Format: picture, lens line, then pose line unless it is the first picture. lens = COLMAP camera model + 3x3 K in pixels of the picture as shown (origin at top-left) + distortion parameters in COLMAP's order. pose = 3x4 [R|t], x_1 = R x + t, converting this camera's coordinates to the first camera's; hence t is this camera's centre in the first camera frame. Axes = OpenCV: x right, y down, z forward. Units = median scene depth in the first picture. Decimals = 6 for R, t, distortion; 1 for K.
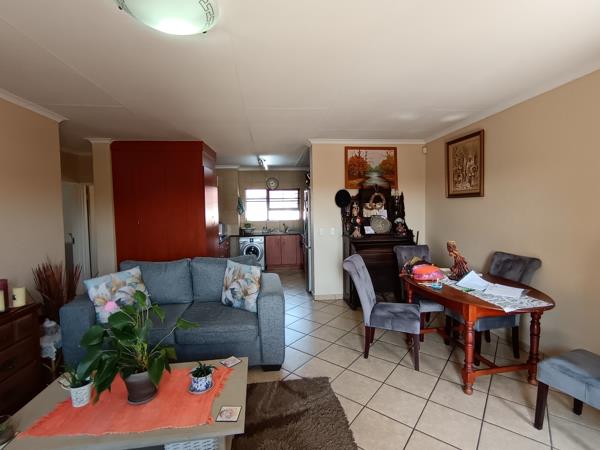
lens RADIAL K [[283.9, 0, 302.3], [0, 283.9, 221.7], [0, 0, 1]] dist [-0.013007, -0.000295]
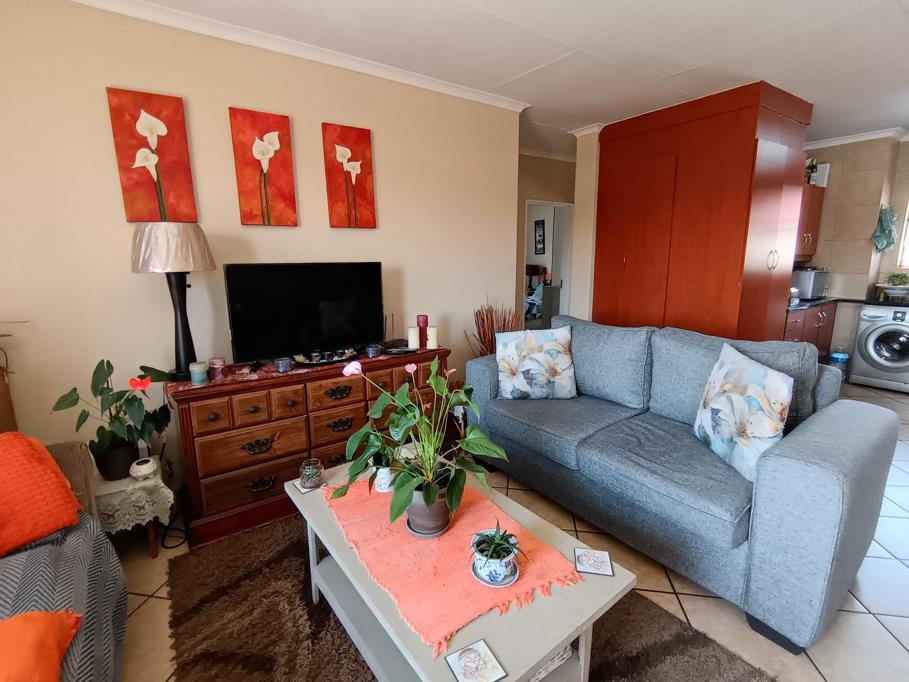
lens RADIAL K [[430.1, 0, 458.0], [0, 430.1, 336.0], [0, 0, 1]] dist [-0.013007, -0.000295]
pose [[0.476751, 0.173307, -0.861785, 0.073801], [-0.037467, 0.983488, 0.177054, 0.014896], [0.878239, -0.052122, 0.475372, 0.226276]]
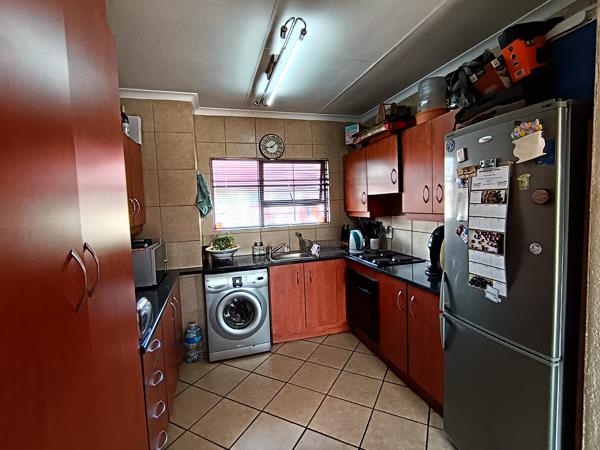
lens RADIAL K [[283.9, 0, 302.3], [0, 283.9, 221.7], [0, 0, 1]] dist [-0.013007, -0.000295]
pose [[0.988182, -0.038344, 0.148413, -0.215012], [0.035571, 0.999140, 0.021294, -0.035562], [-0.149102, -0.015764, 0.988696, 0.887204]]
